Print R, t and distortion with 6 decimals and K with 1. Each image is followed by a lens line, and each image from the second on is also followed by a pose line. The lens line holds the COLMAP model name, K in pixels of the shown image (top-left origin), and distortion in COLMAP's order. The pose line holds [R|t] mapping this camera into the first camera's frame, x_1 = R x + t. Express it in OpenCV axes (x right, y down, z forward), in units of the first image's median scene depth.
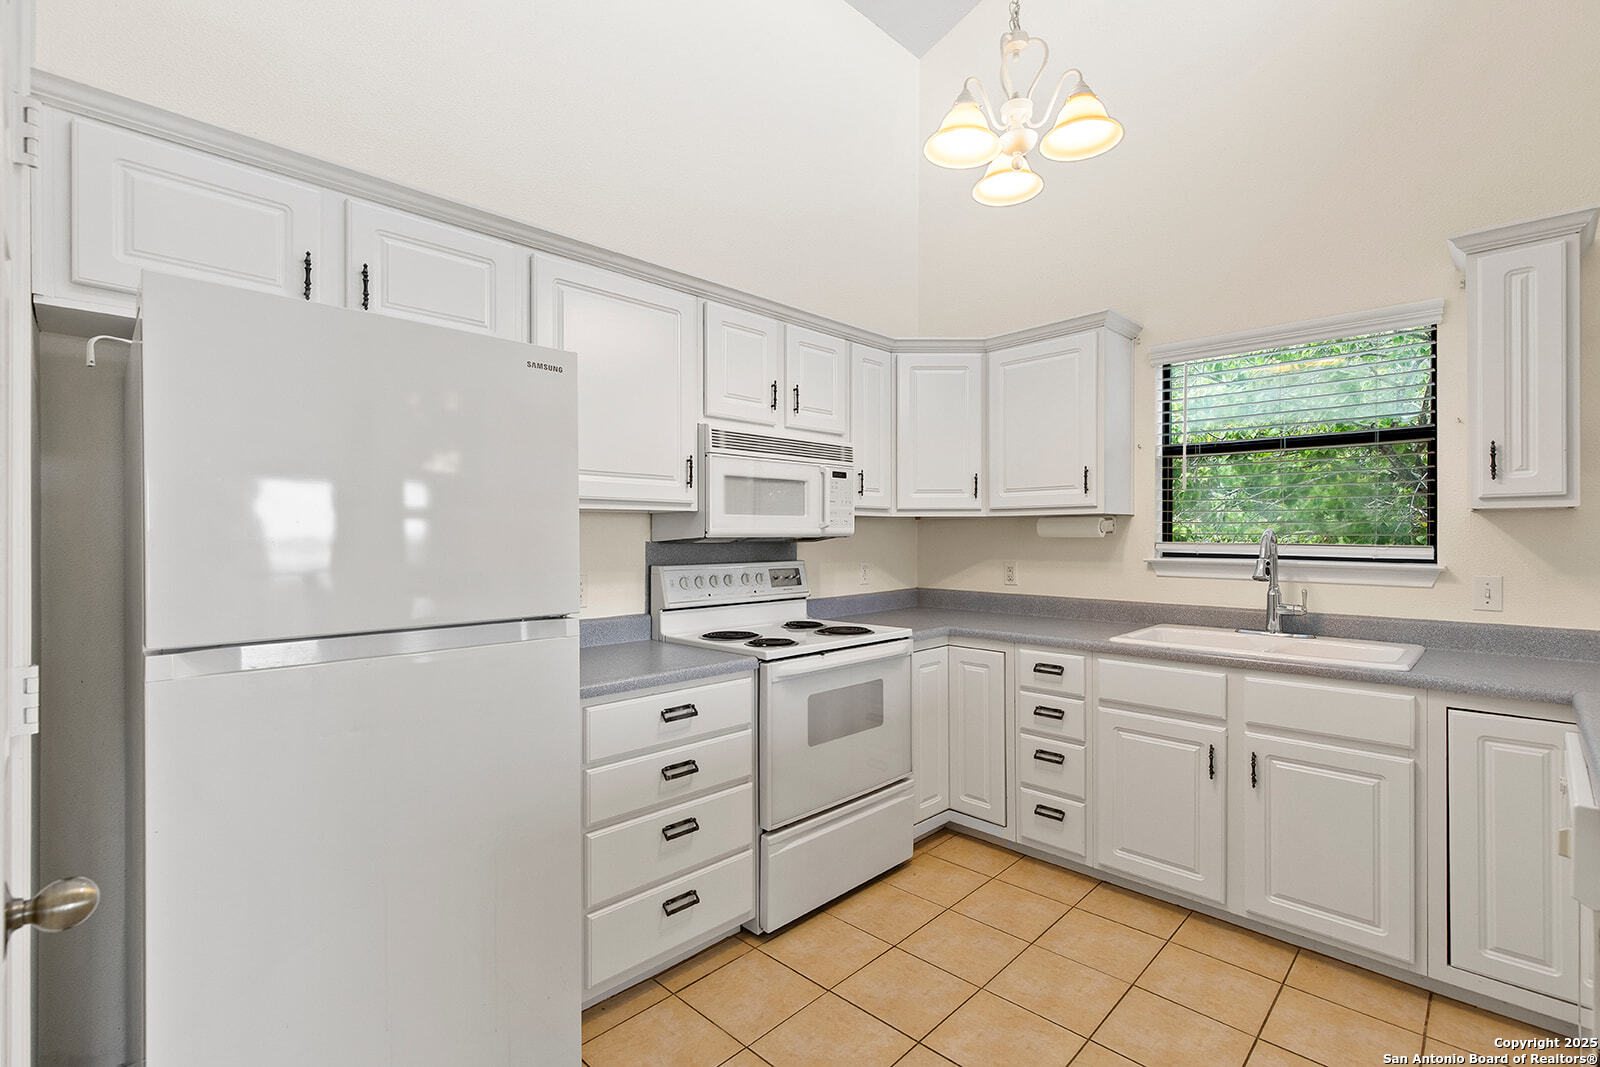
lens RADIAL K [[721.3, 0, 820.1], [0, 721.3, 530.5], [0, 0, 1]] dist [0.008357, -0.002972]
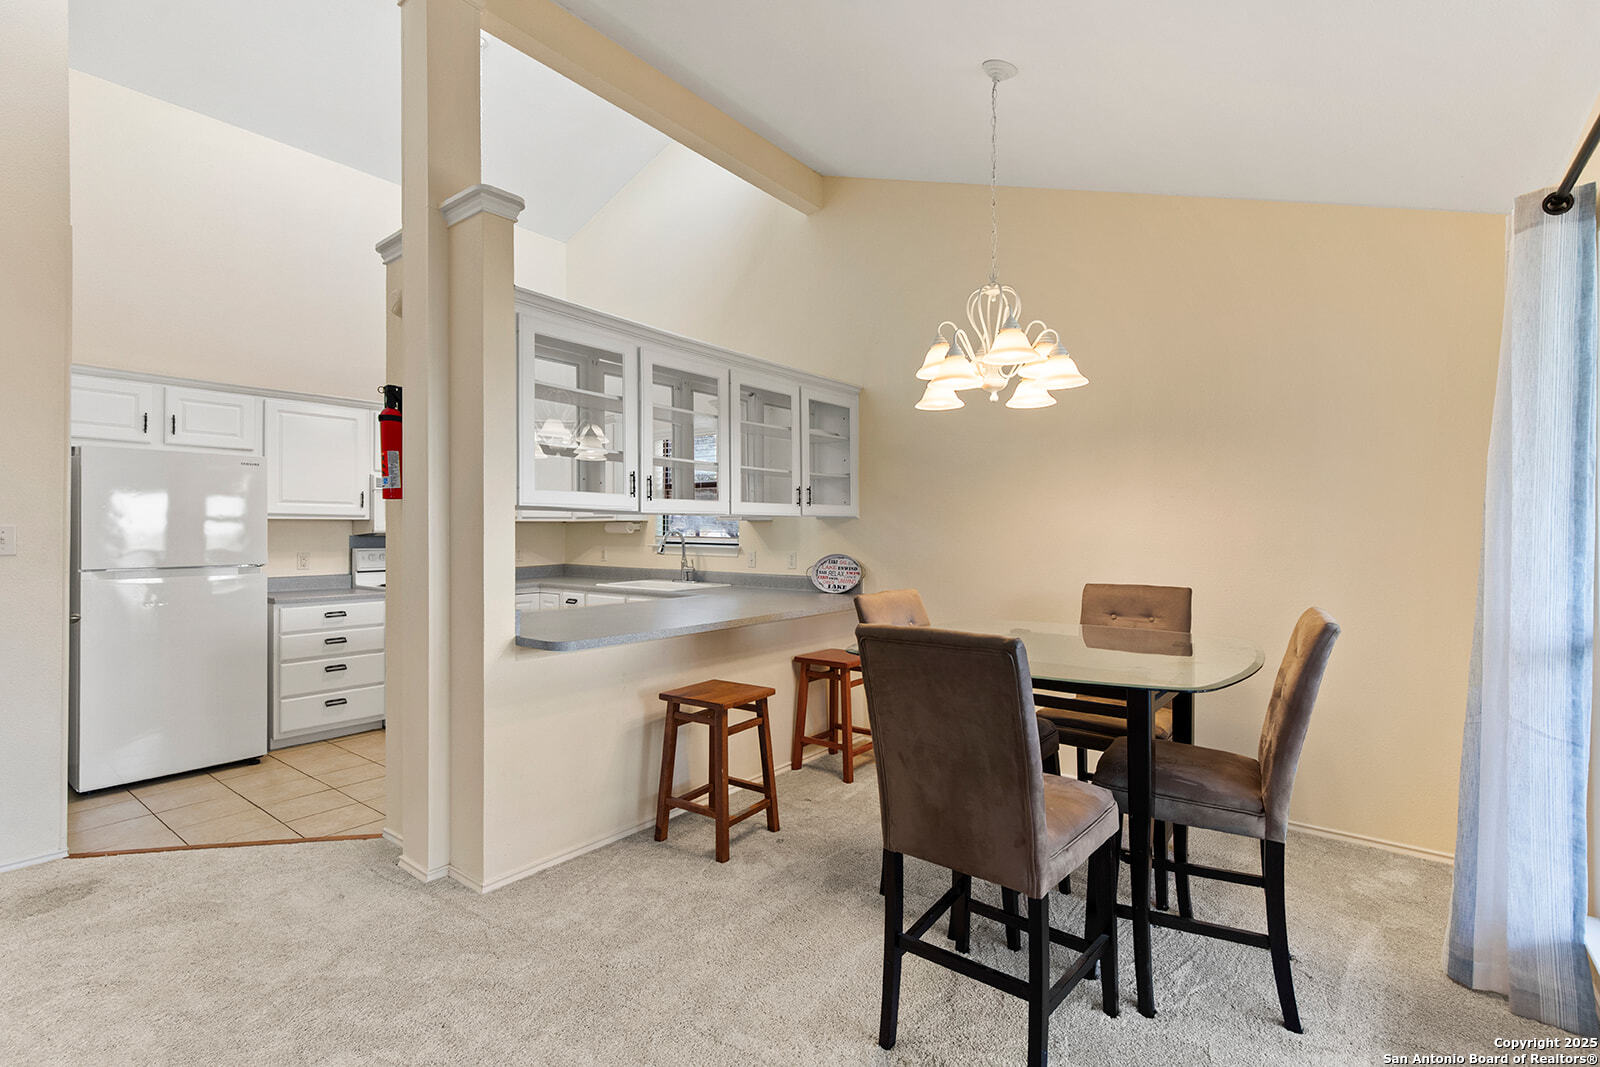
lens RADIAL K [[721.3, 0, 815.3], [0, 721.3, 525.9], [0, 0, 1]] dist [0.008357, -0.002972]
pose [[0.995293, 0.000926, 0.096910, 0.801095], [-0.000829, 0.999999, -0.001044, -0.008866], [-0.096910, 0.000958, 0.995293, -1.012777]]
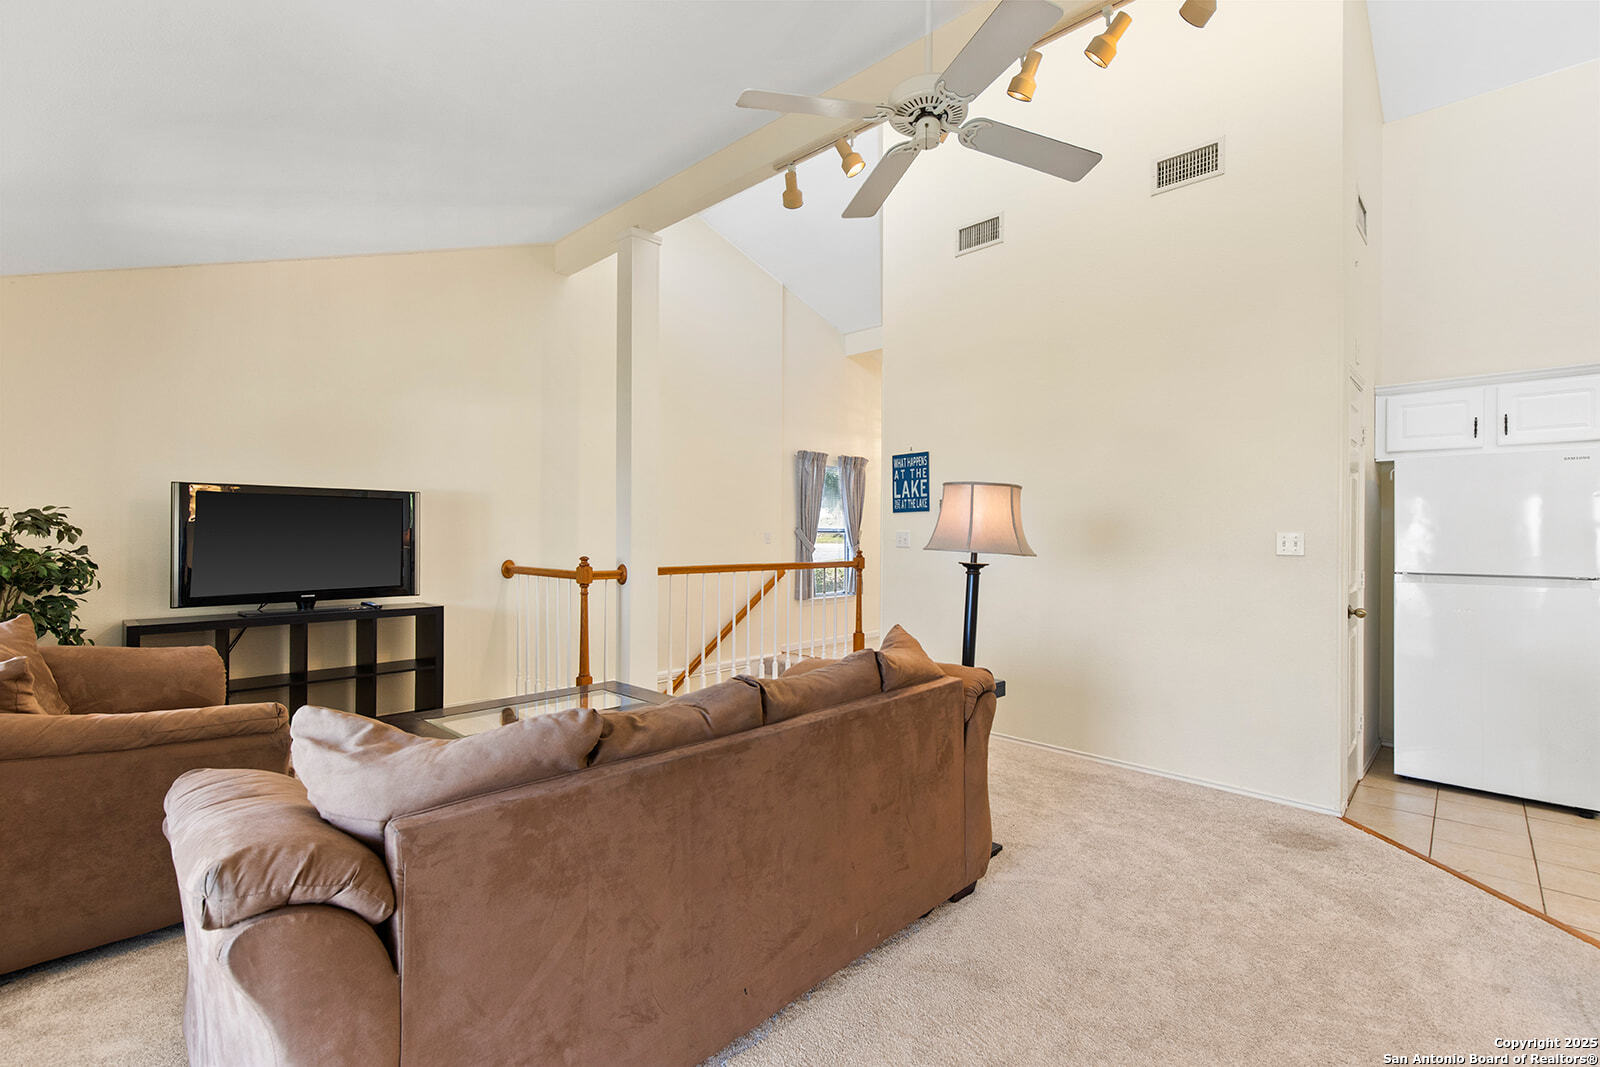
lens RADIAL K [[712.2, 0, 800.2], [0, 712.2, 535.3], [0, 0, 1]] dist [-0.002295, -0.000054]
pose [[-0.009080, 0.005624, -0.999943, 1.034644], [-0.001855, 0.999982, 0.005641, -0.007642], [0.999957, 0.001906, -0.009070, -0.742454]]
